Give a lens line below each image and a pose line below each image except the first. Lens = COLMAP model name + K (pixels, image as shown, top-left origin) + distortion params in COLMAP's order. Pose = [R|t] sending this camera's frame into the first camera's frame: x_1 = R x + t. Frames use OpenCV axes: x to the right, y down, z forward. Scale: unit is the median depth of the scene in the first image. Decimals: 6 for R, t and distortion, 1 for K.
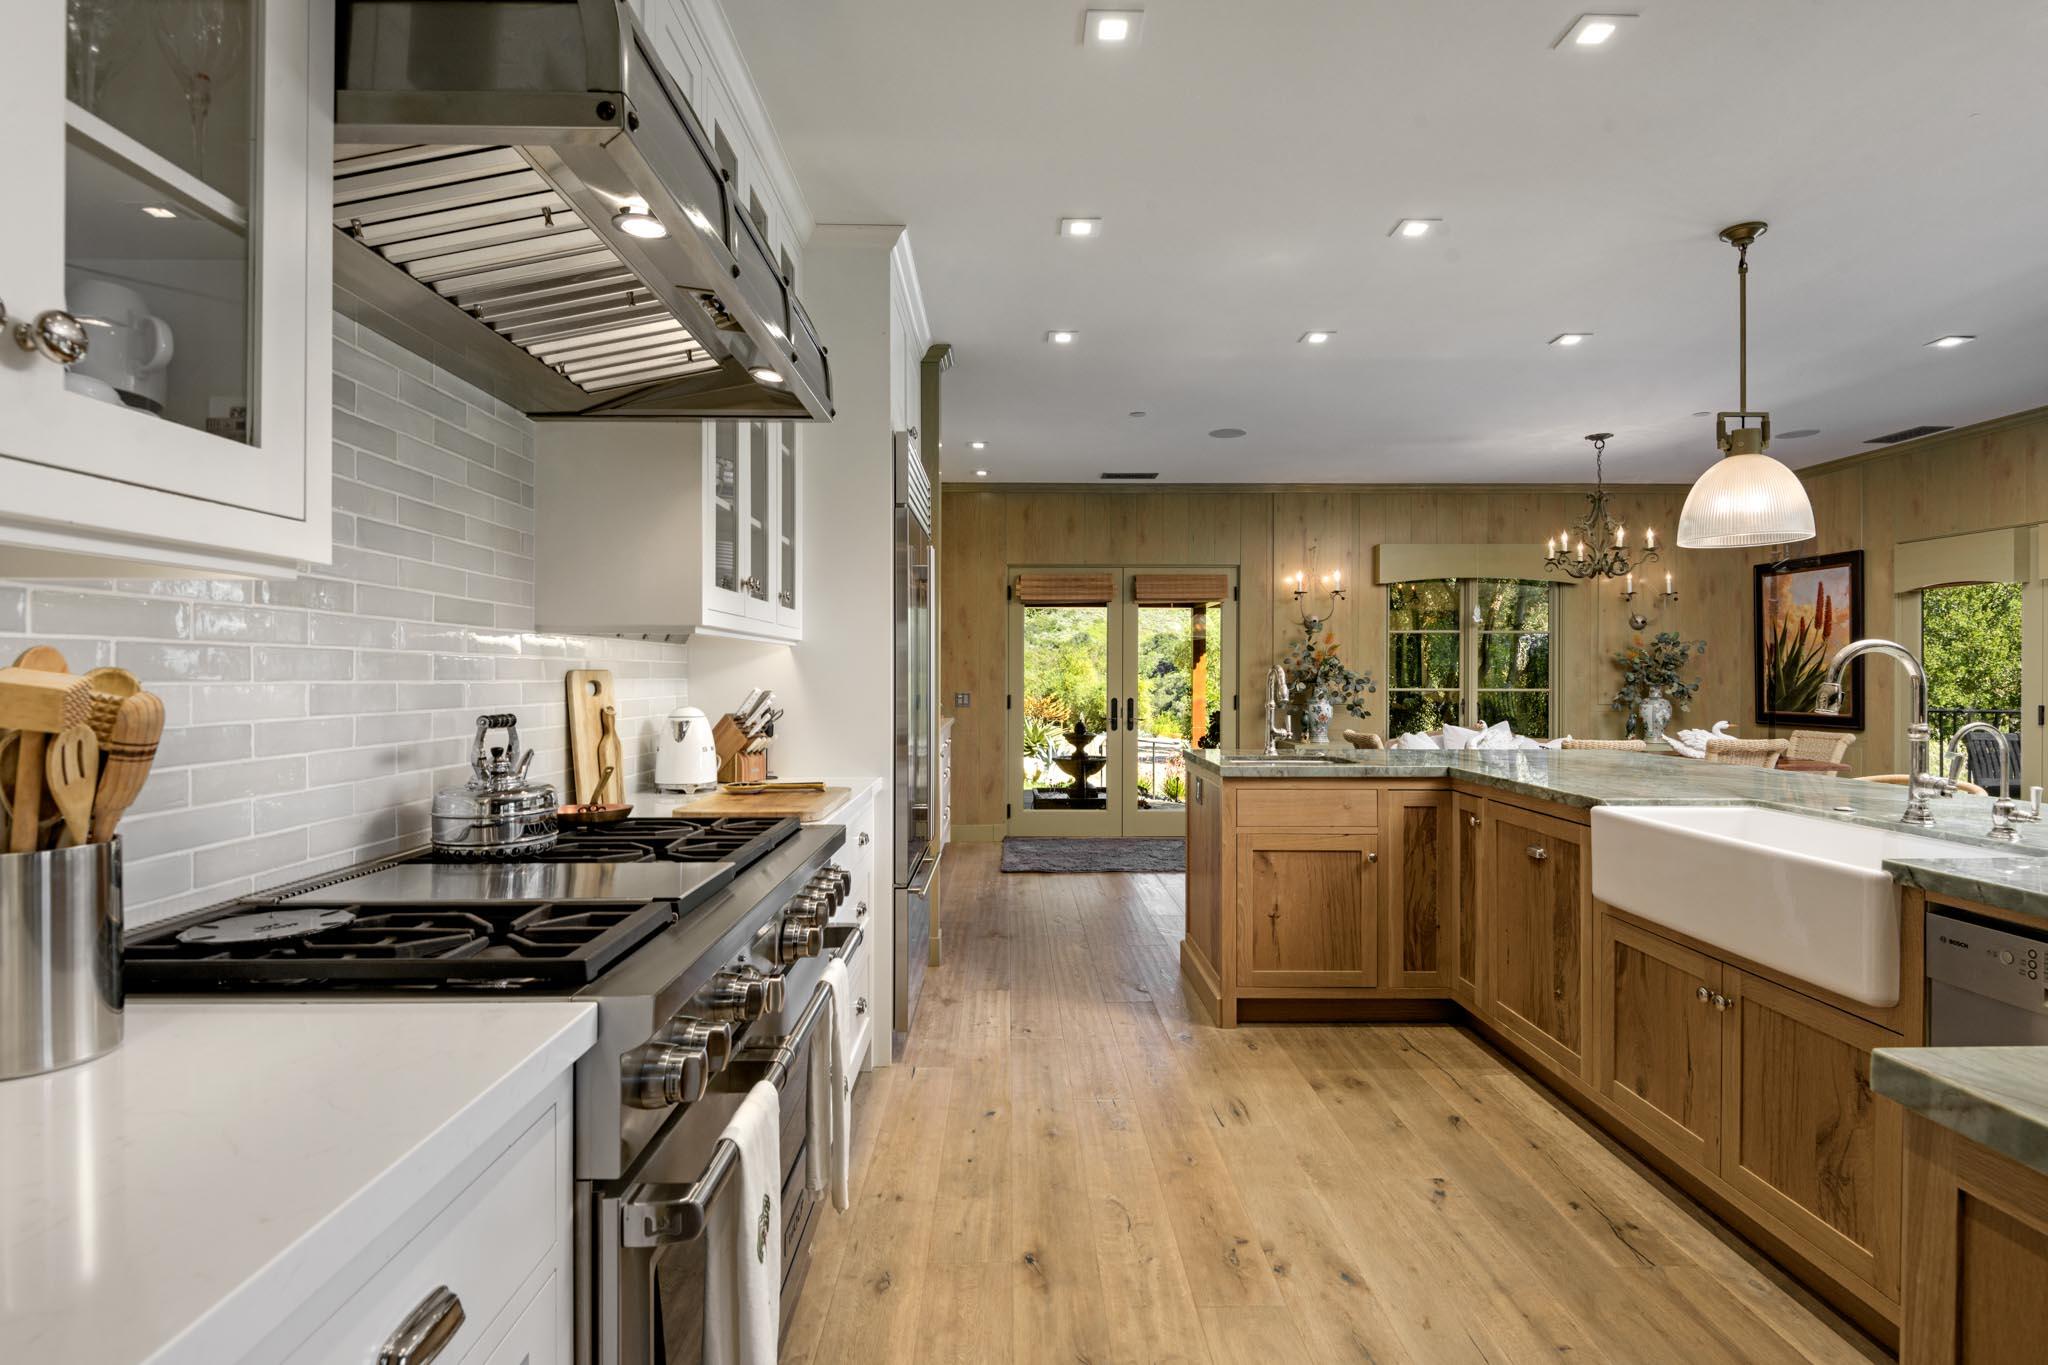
lens RADIAL K [[996.6, 0, 1024.0], [0, 996.6, 682.5], [0, 0, 1]] dist [0.000619, 0.000122]
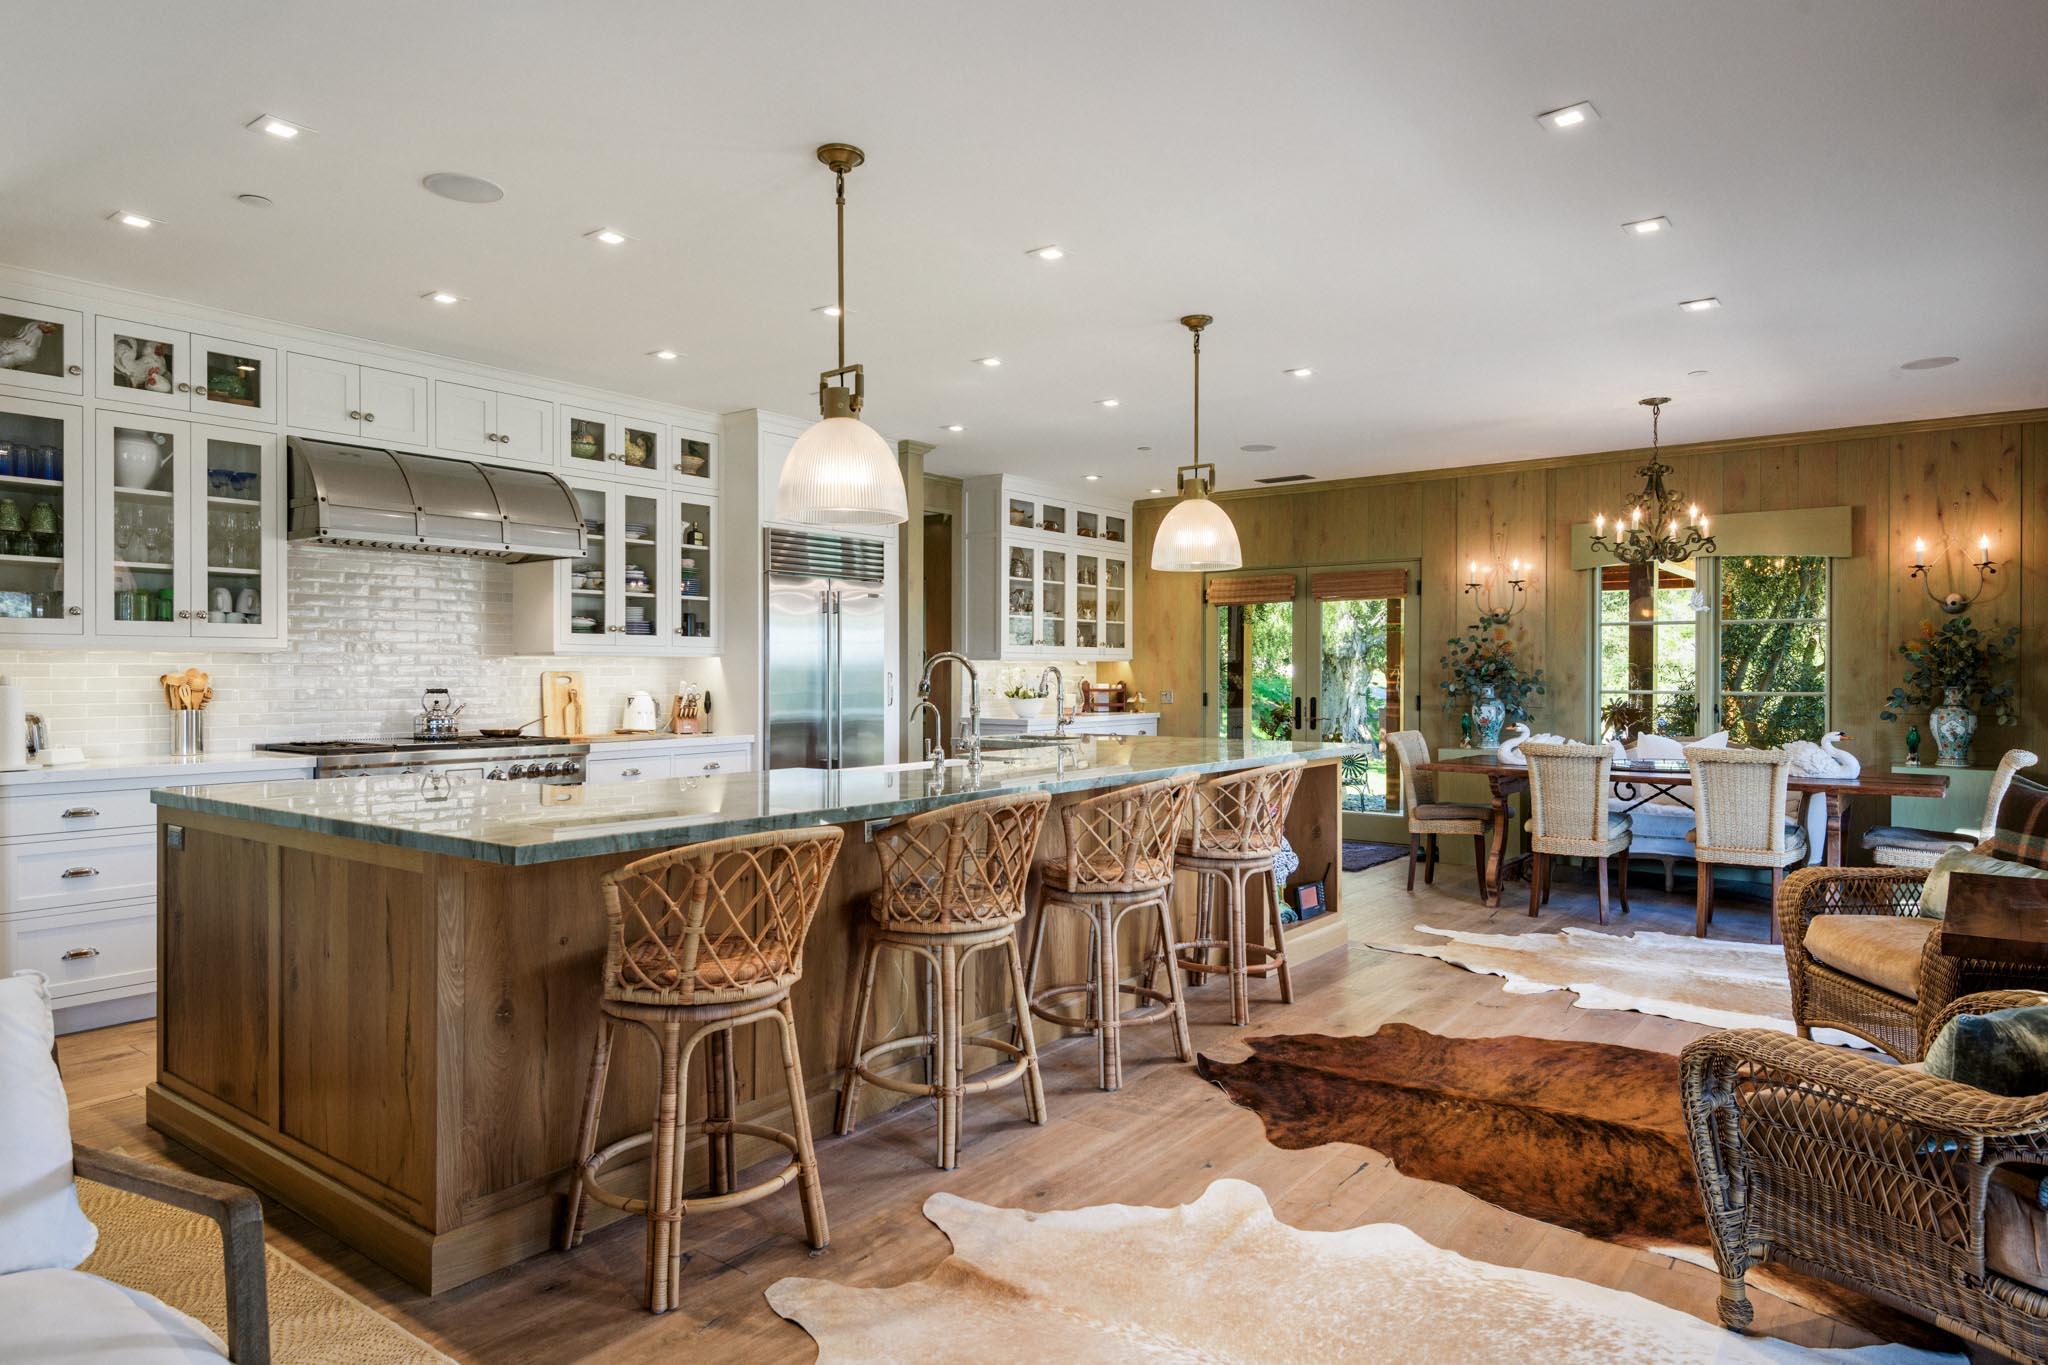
lens RADIAL K [[1249.5, 0, 1024.0], [0, 1249.5, 682.5], [0, 0, 1]] dist [0.001717, 0.000444]
pose [[0.787830, 0.004530, -0.615877, 0.647375], [-0.004548, 0.999988, 0.001537, -0.000037], [0.615877, 0.001590, 0.787841, -0.156891]]
